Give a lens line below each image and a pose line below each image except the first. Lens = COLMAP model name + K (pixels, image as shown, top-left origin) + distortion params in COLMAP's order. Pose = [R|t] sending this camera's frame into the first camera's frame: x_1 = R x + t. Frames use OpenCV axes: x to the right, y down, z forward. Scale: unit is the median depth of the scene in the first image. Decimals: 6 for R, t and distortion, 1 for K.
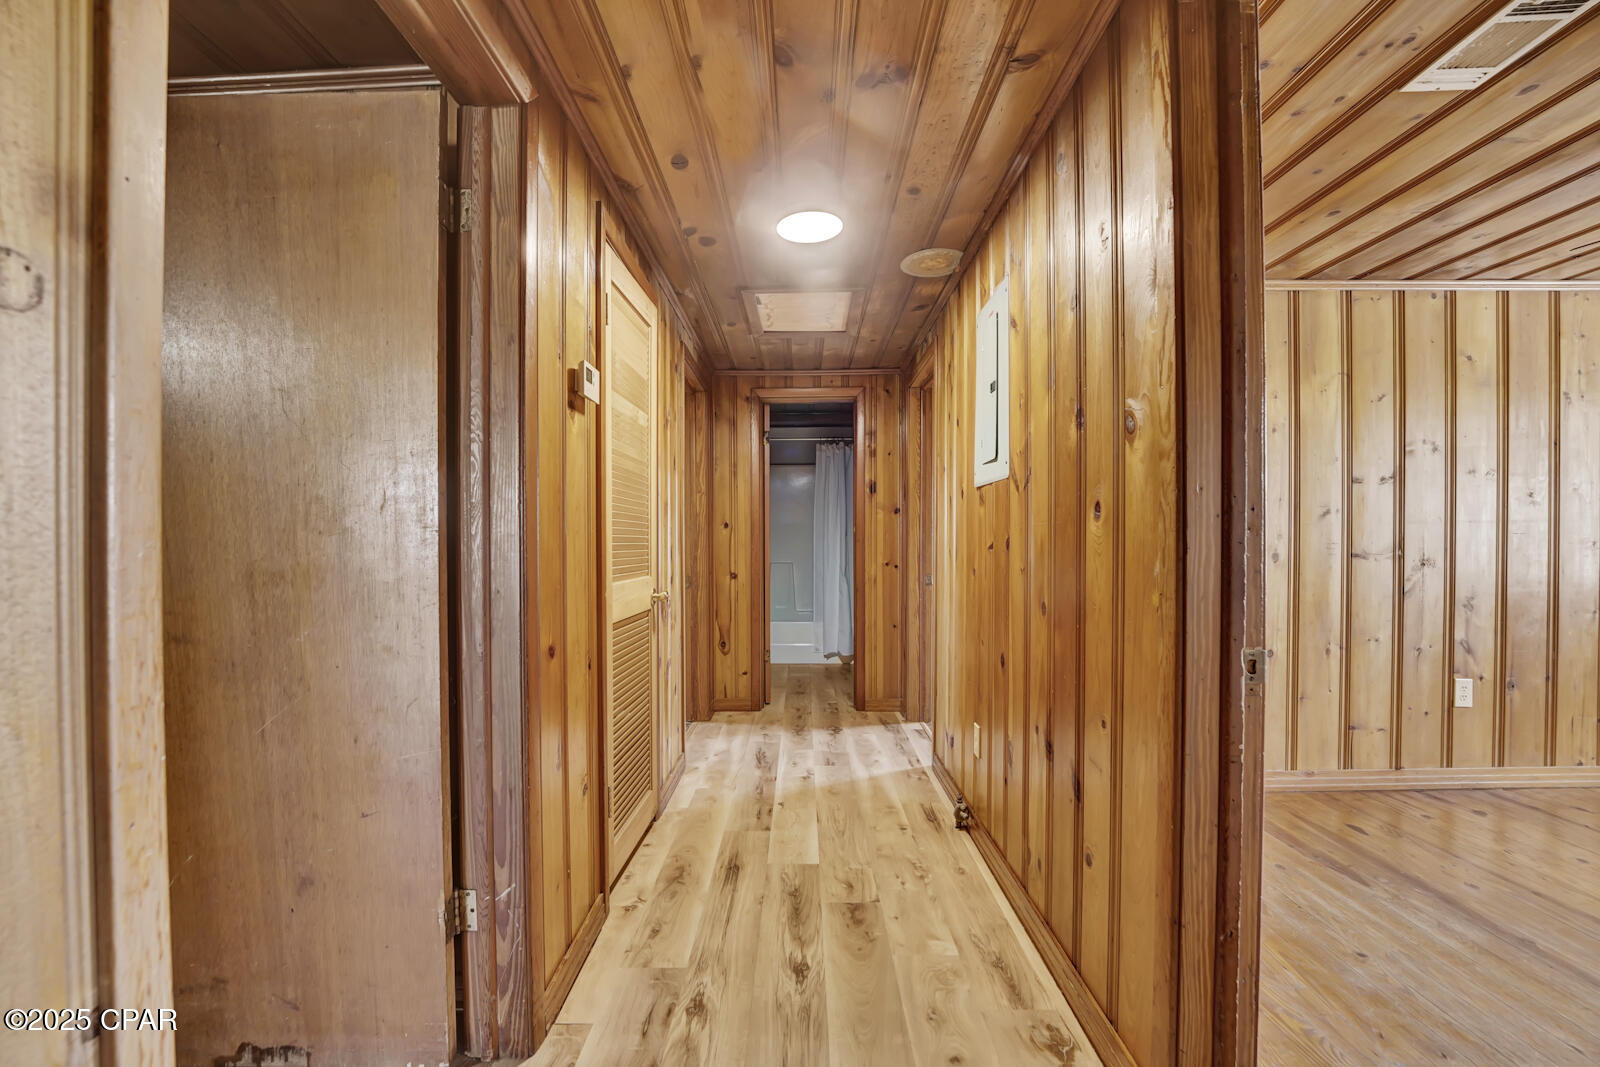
lens RADIAL K [[654.2, 0, 781.8], [0, 654.2, 543.9], [0, 0, 1]] dist [-0.037932, 0.006572]
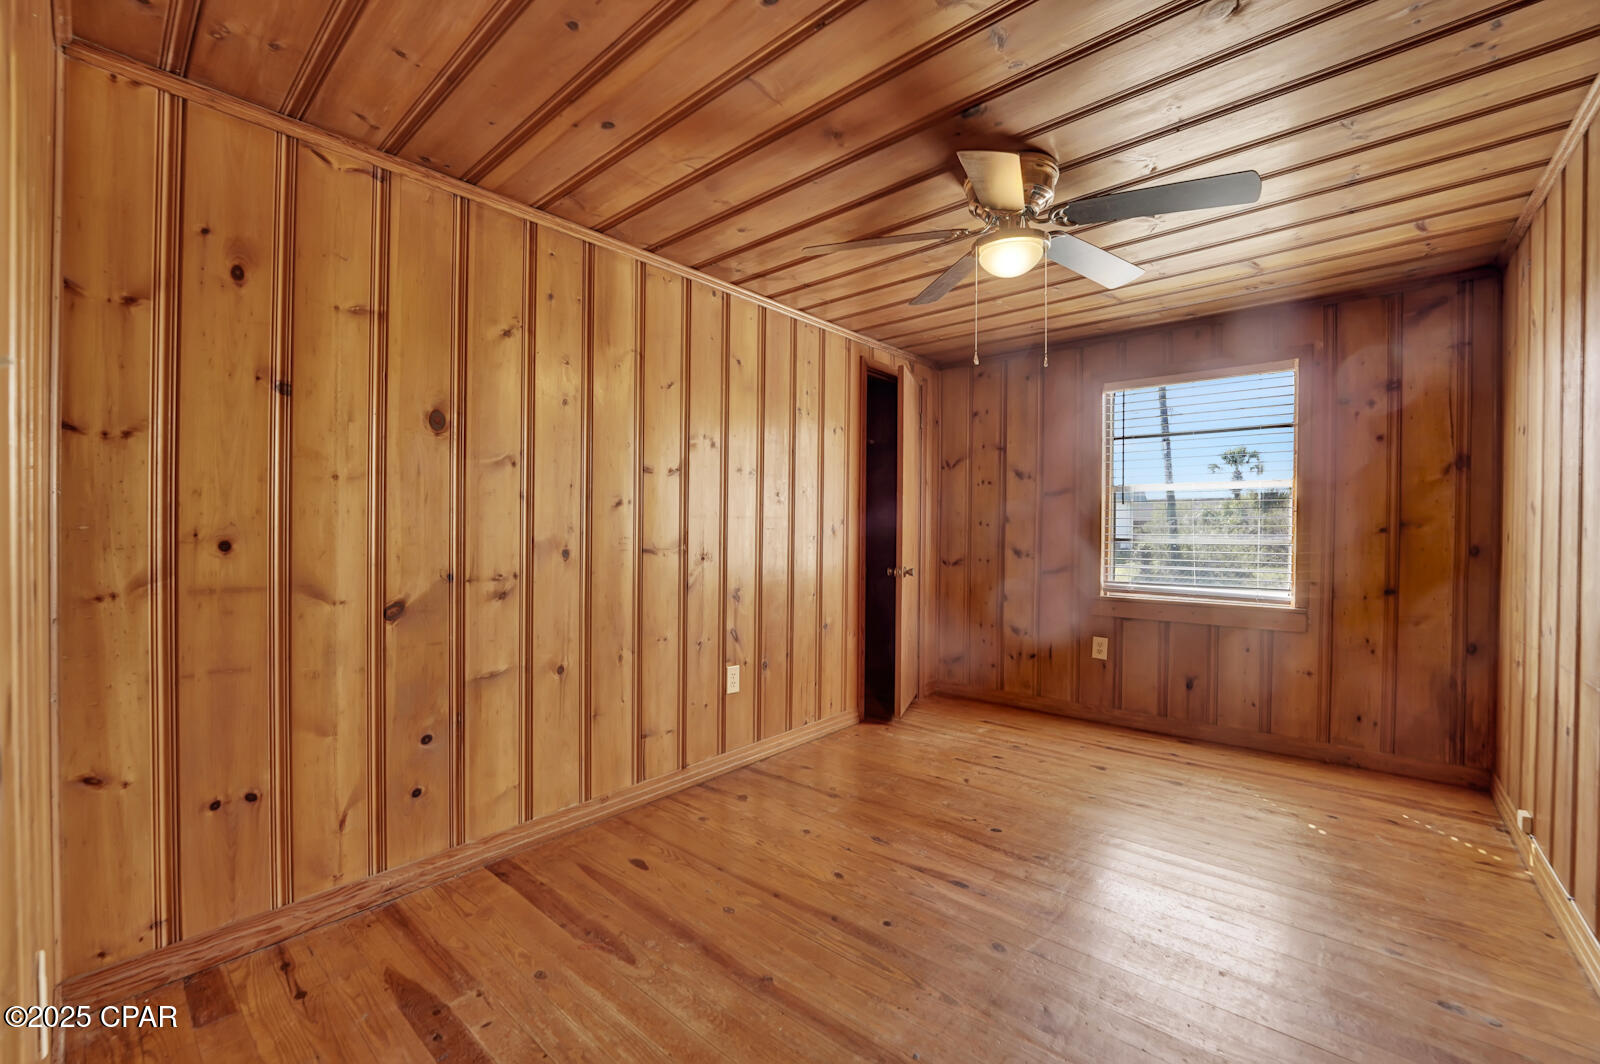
lens RADIAL K [[654.2, 0, 781.8], [0, 654.2, 542.4], [0, 0, 1]] dist [-0.037932, 0.006572]
pose [[0.648223, -0.005172, 0.761433, 0.306270], [-0.005091, 0.999925, 0.011126, -0.005697], [-0.761433, -0.011089, 0.648149, 0.234394]]
